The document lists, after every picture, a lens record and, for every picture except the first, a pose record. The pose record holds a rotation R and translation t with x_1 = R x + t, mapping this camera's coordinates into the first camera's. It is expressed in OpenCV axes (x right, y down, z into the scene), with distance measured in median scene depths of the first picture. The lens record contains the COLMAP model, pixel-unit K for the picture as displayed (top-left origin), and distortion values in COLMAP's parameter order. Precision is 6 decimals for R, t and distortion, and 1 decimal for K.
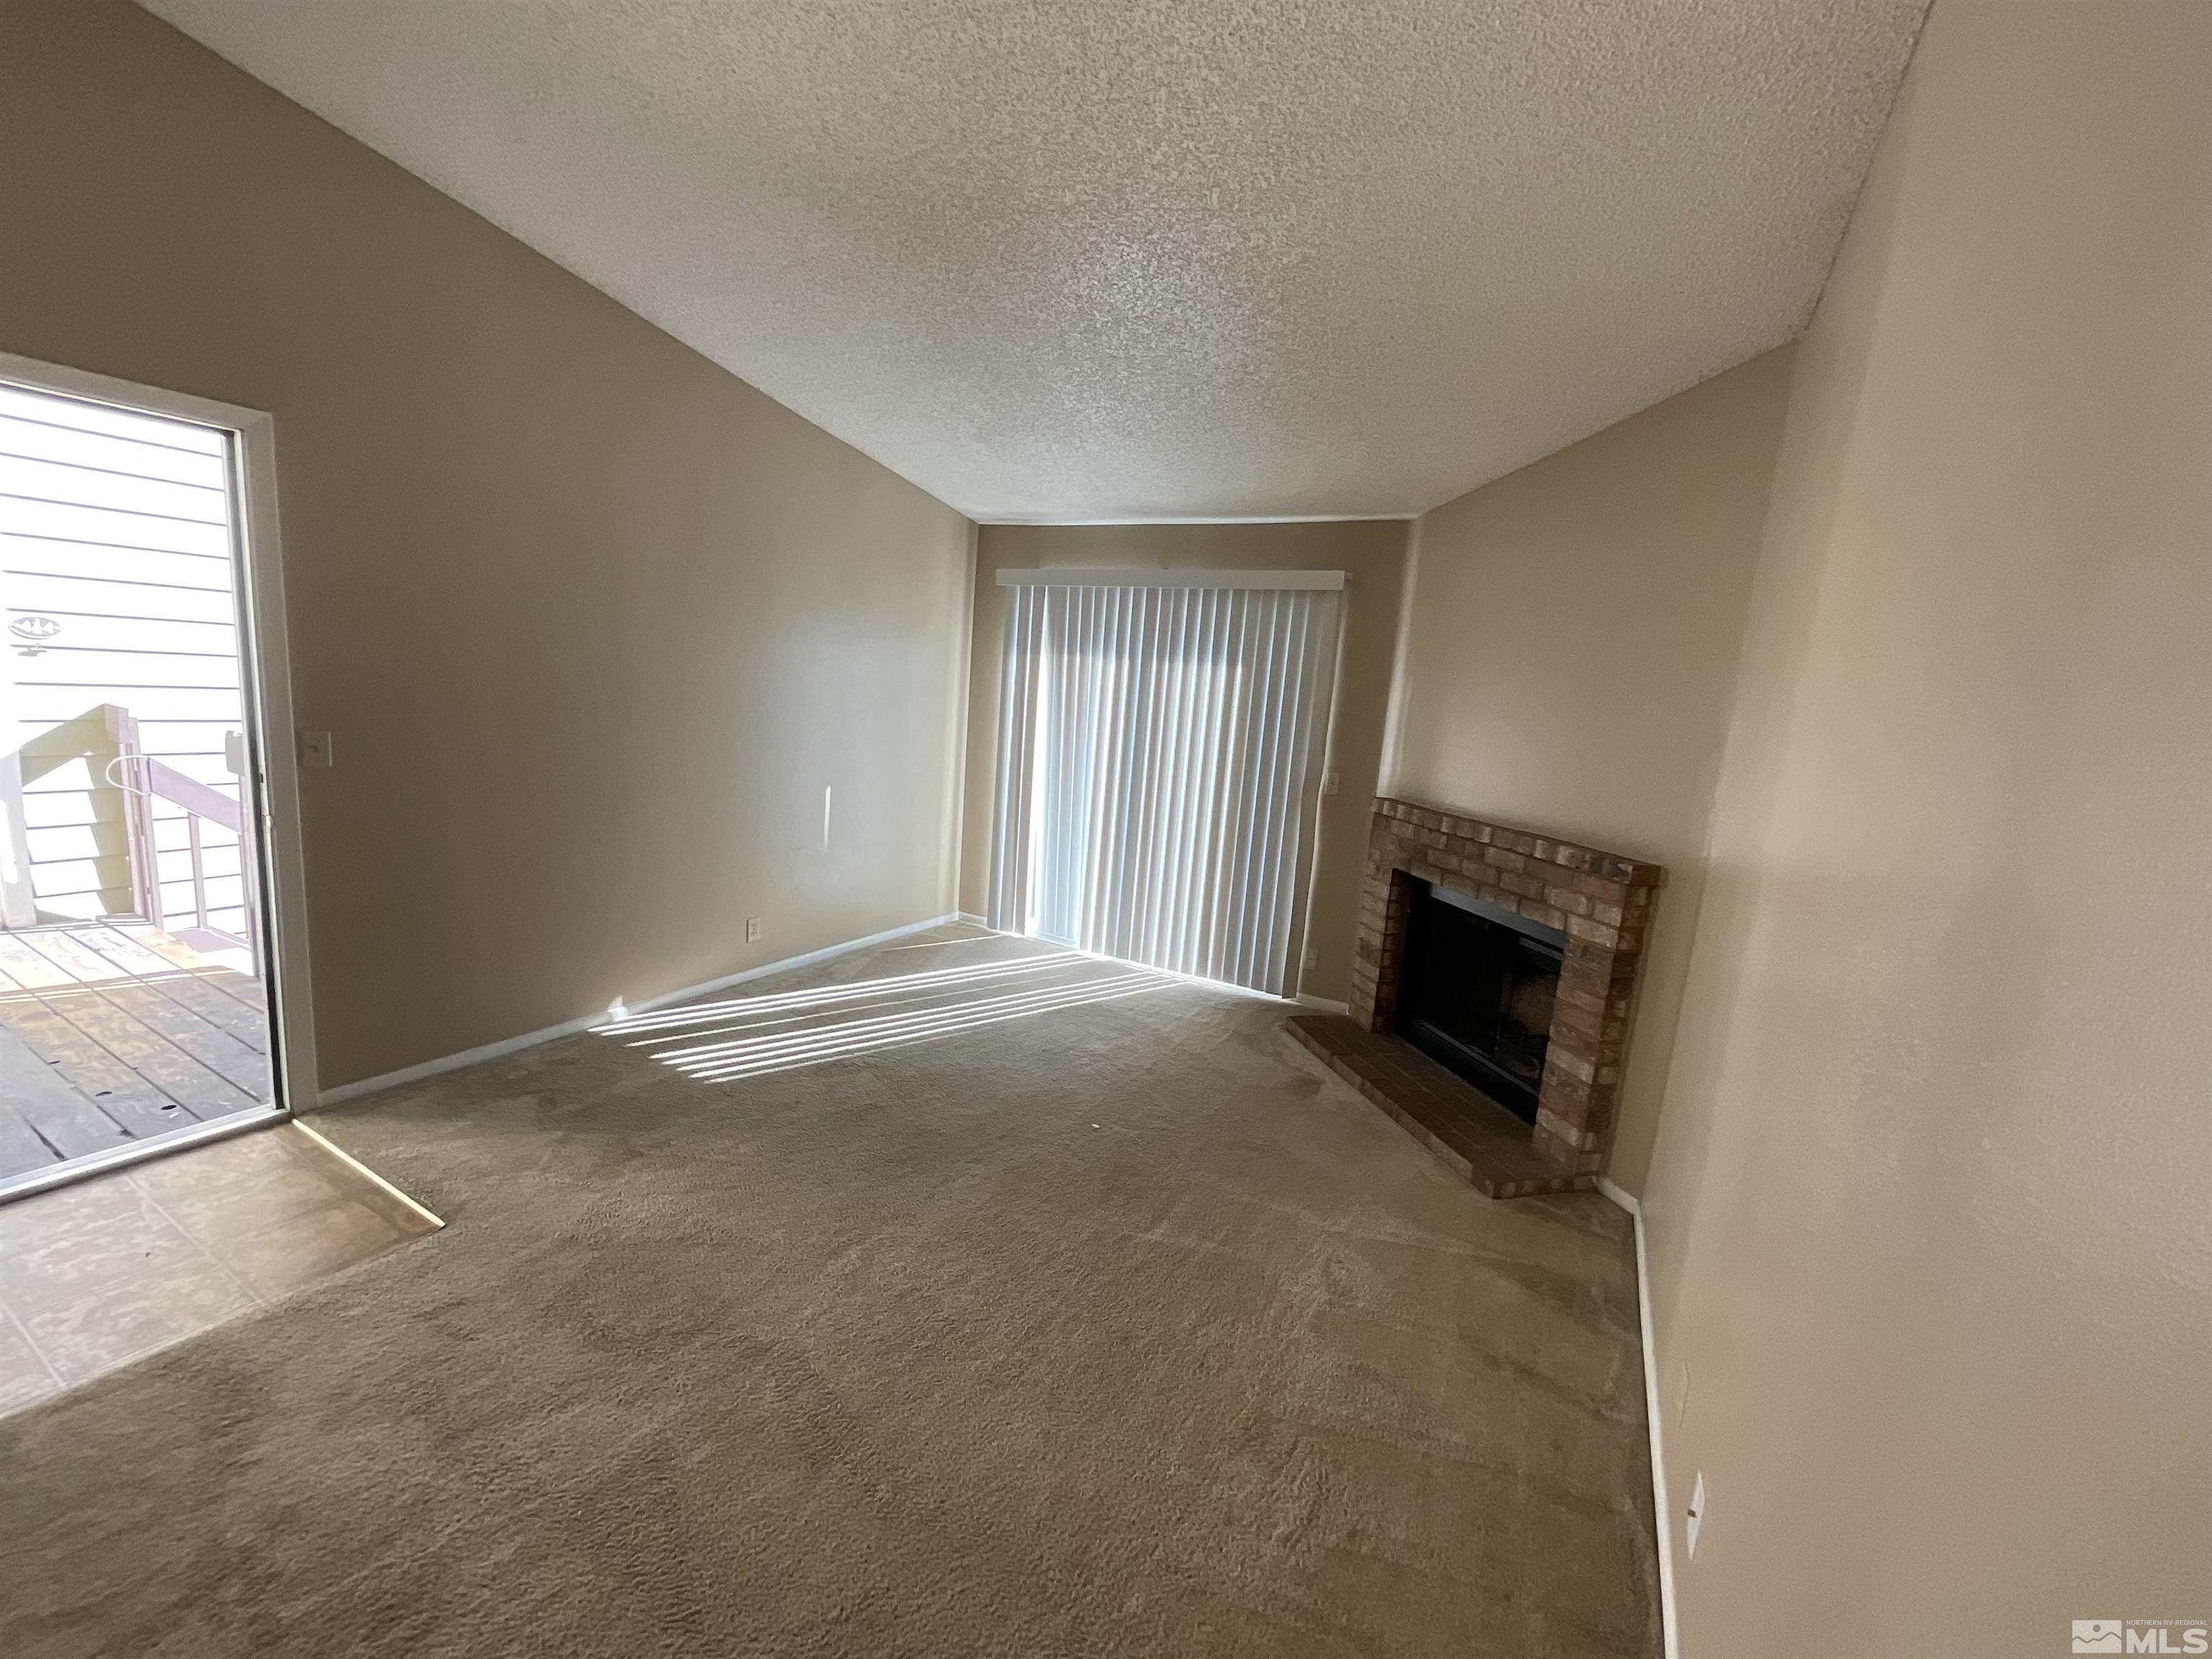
lens RADIAL K [[891.1, 0, 1109.8], [0, 891.1, 829.9], [0, 0, 1]] dist [-0.001774, 0.003453]
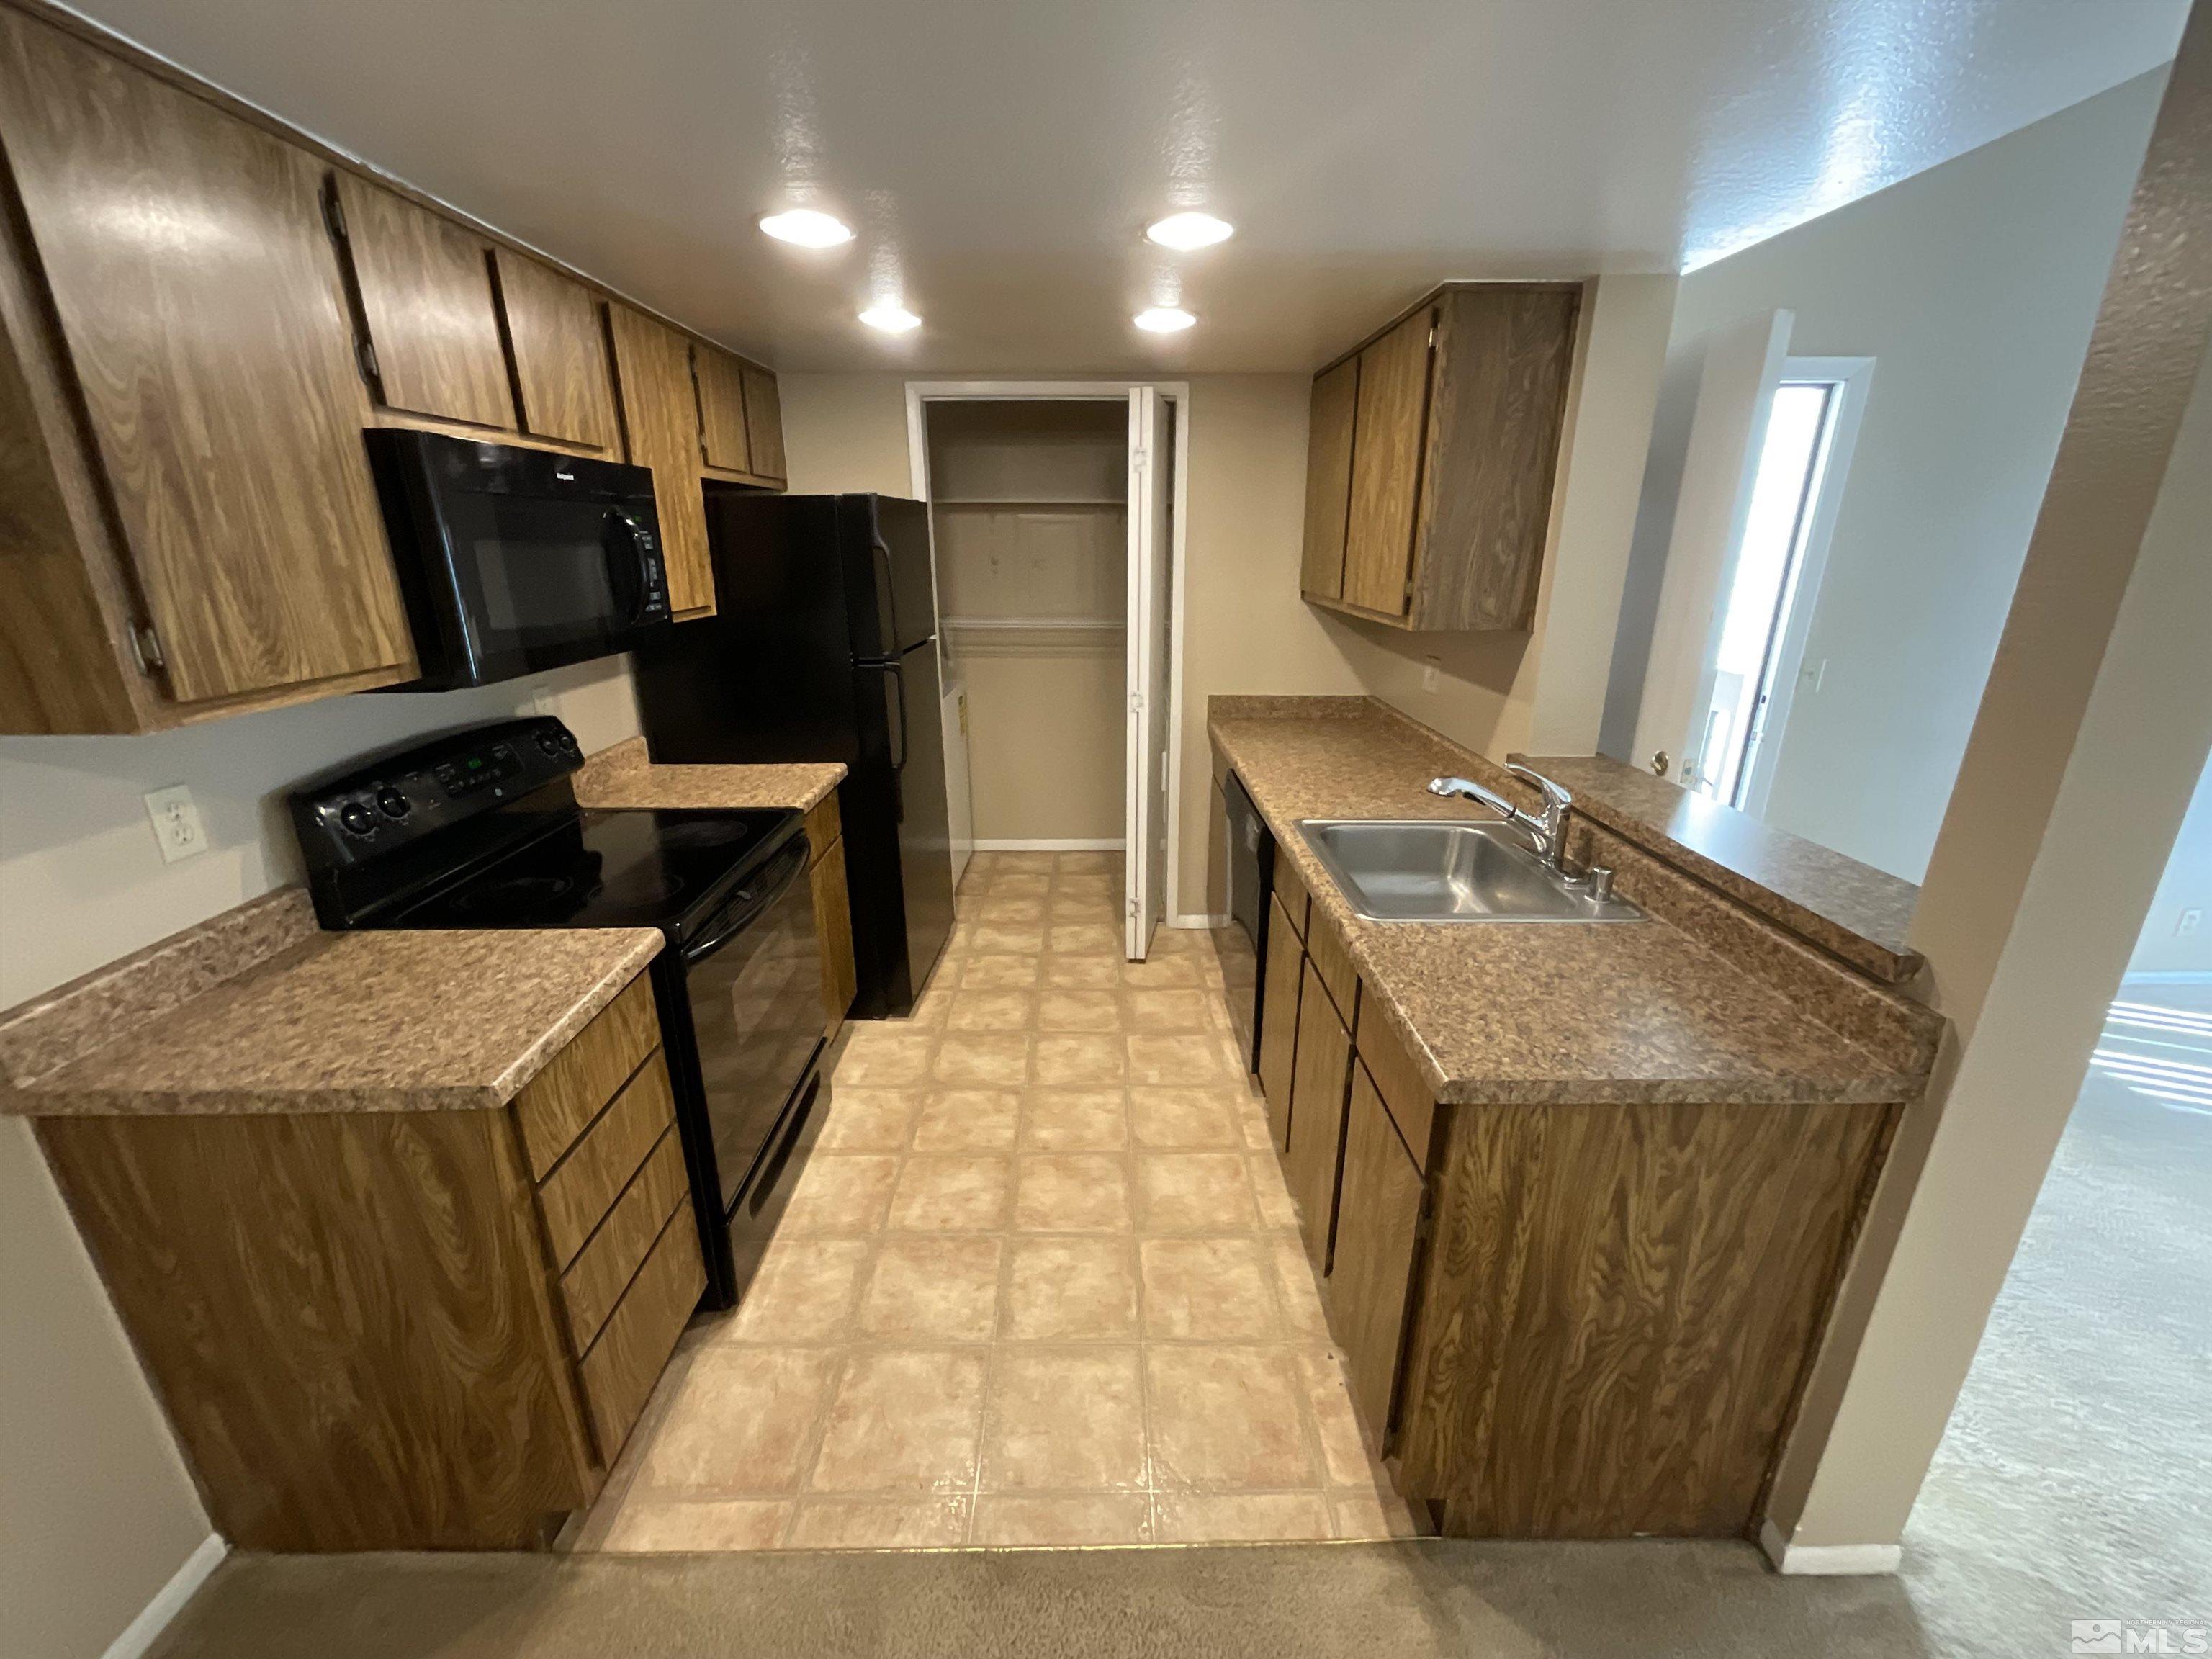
lens RADIAL K [[893.3, 0, 1105.3], [0, 893.3, 835.5], [0, 0, 1]] dist [-0.000215, 0.000005]
pose [[0.490907, 0.200894, -0.847733, -0.278643], [-0.107977, 0.979578, 0.169611, 0.007577], [0.864495, 0.008273, 0.502574, -0.237336]]
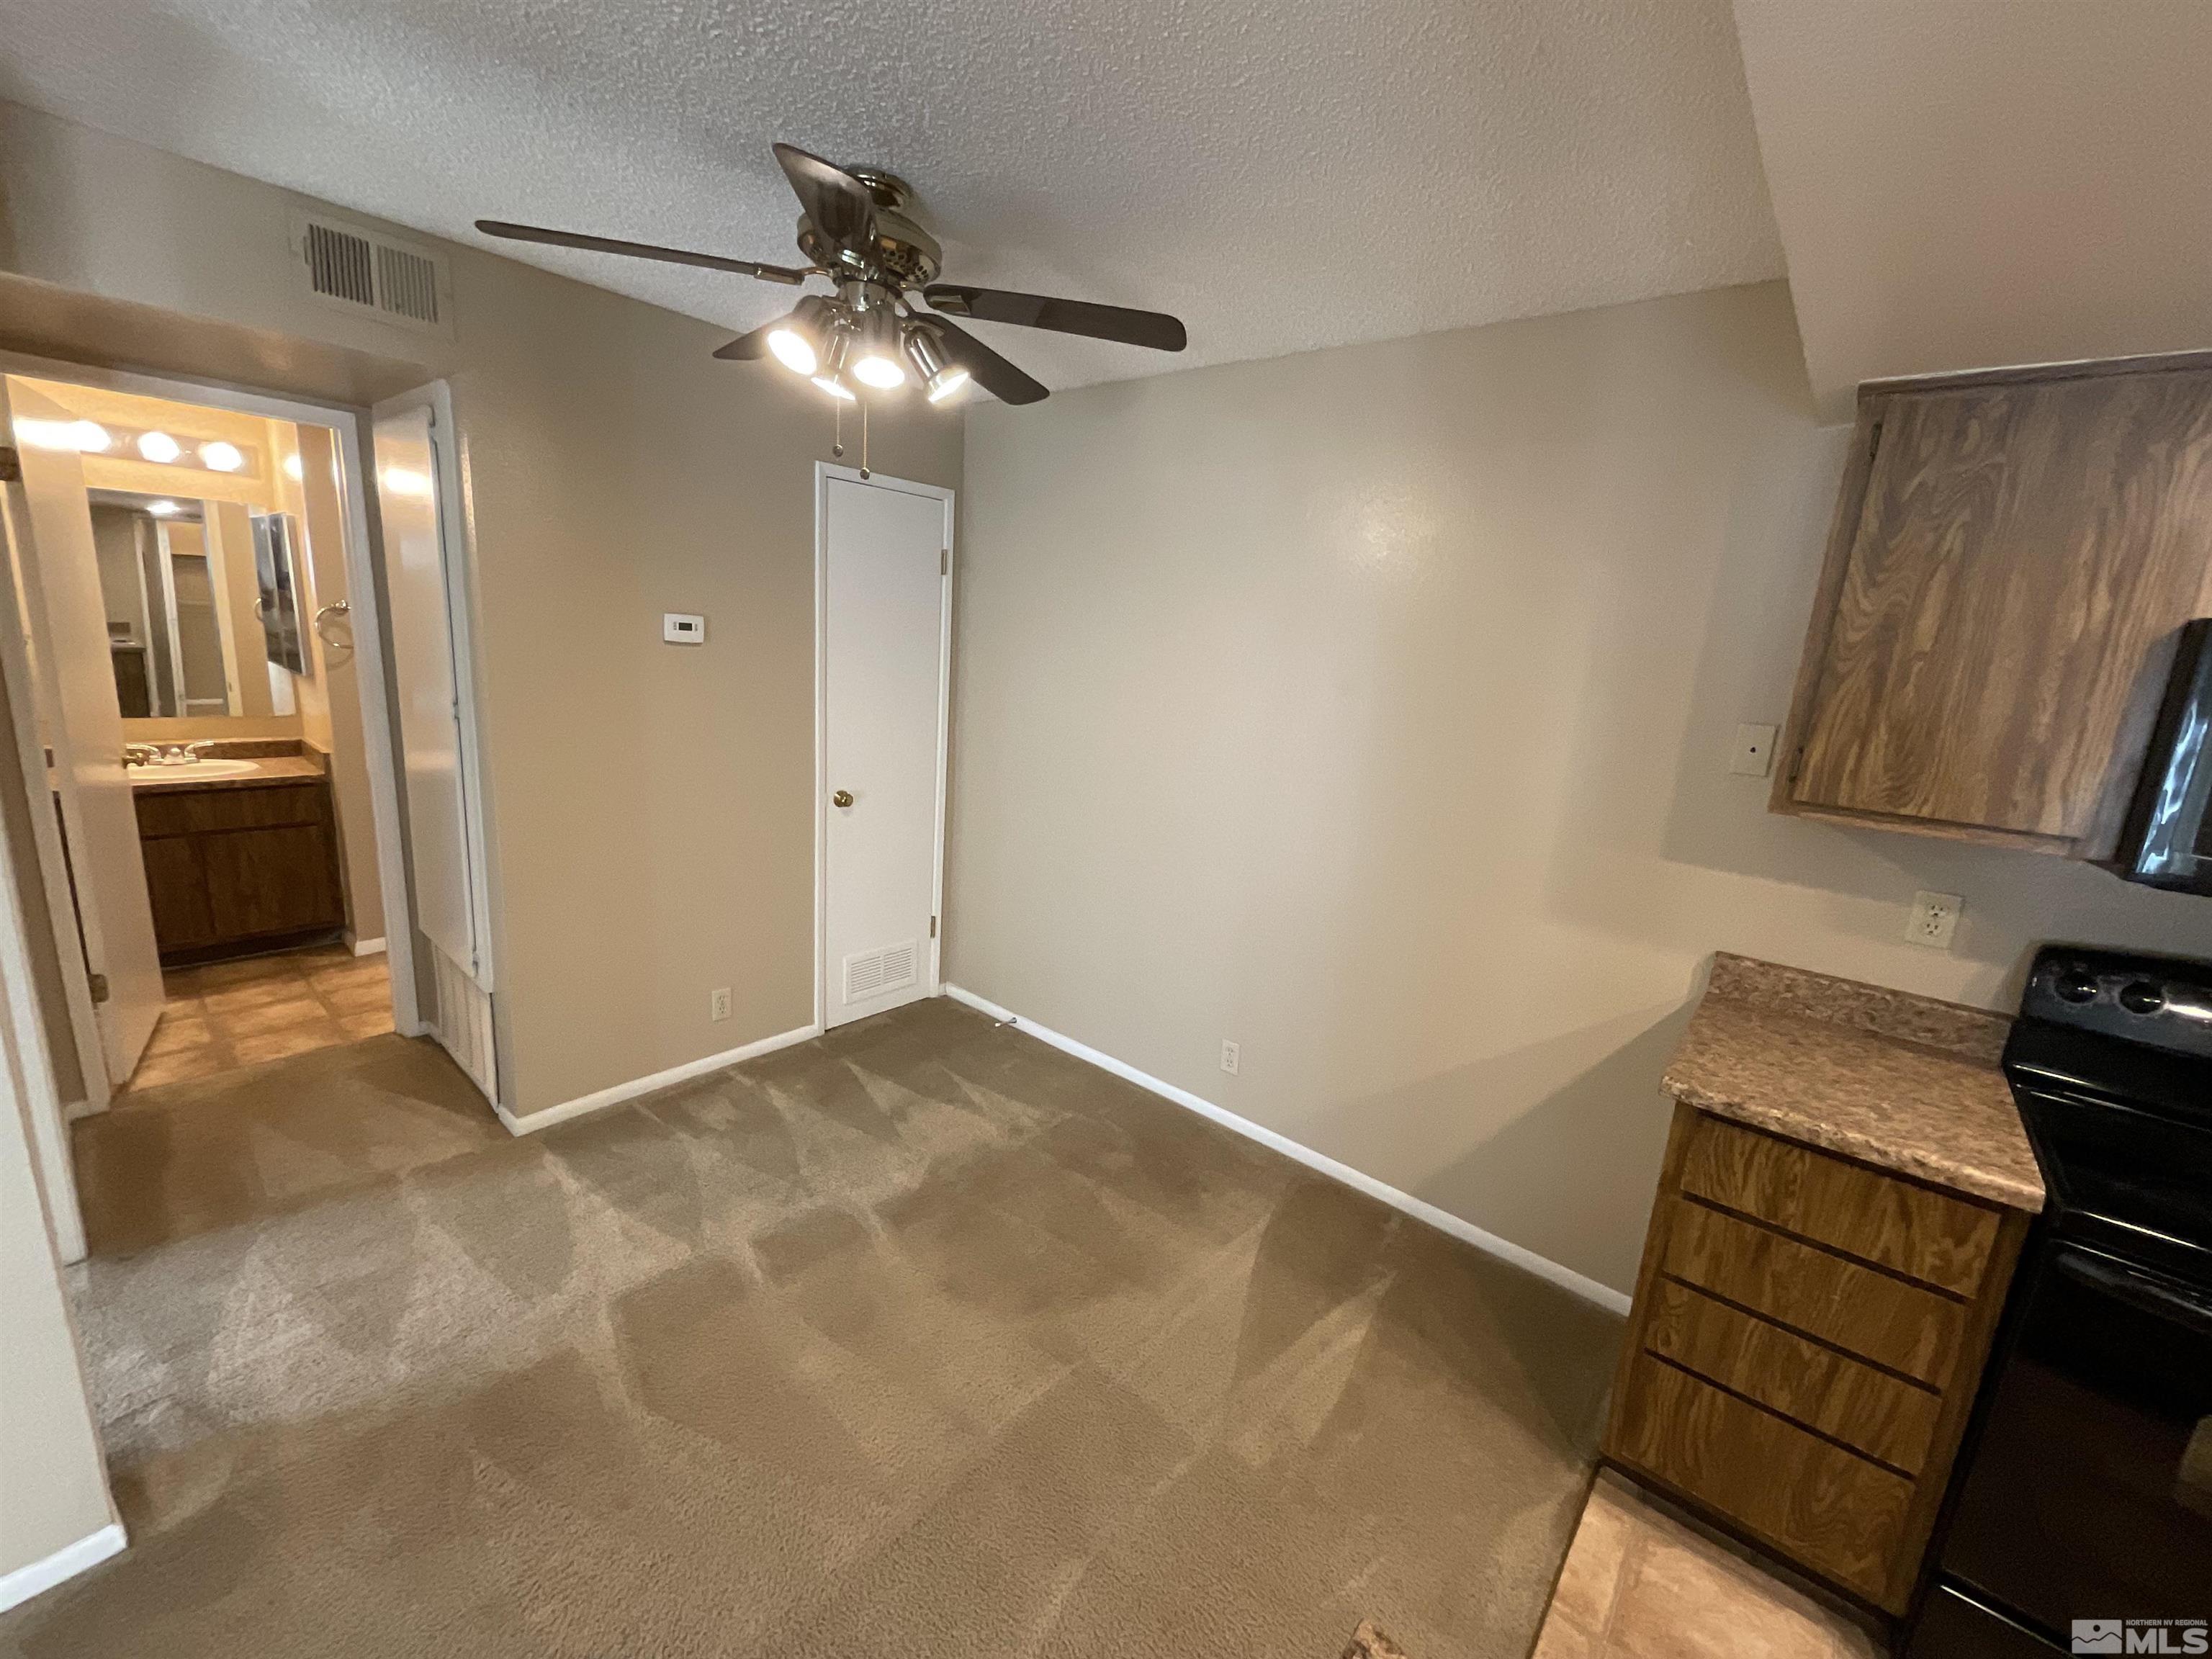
lens RADIAL K [[891.1, 0, 1109.8], [0, 891.1, 829.9], [0, 0, 1]] dist [-0.001774, 0.003453]
pose [[-0.970159, -0.186000, 0.155548, -0.427872], [-0.114694, 0.917243, 0.381459, -0.078215], [-0.213627, 0.352235, -0.911205, 0.168923]]
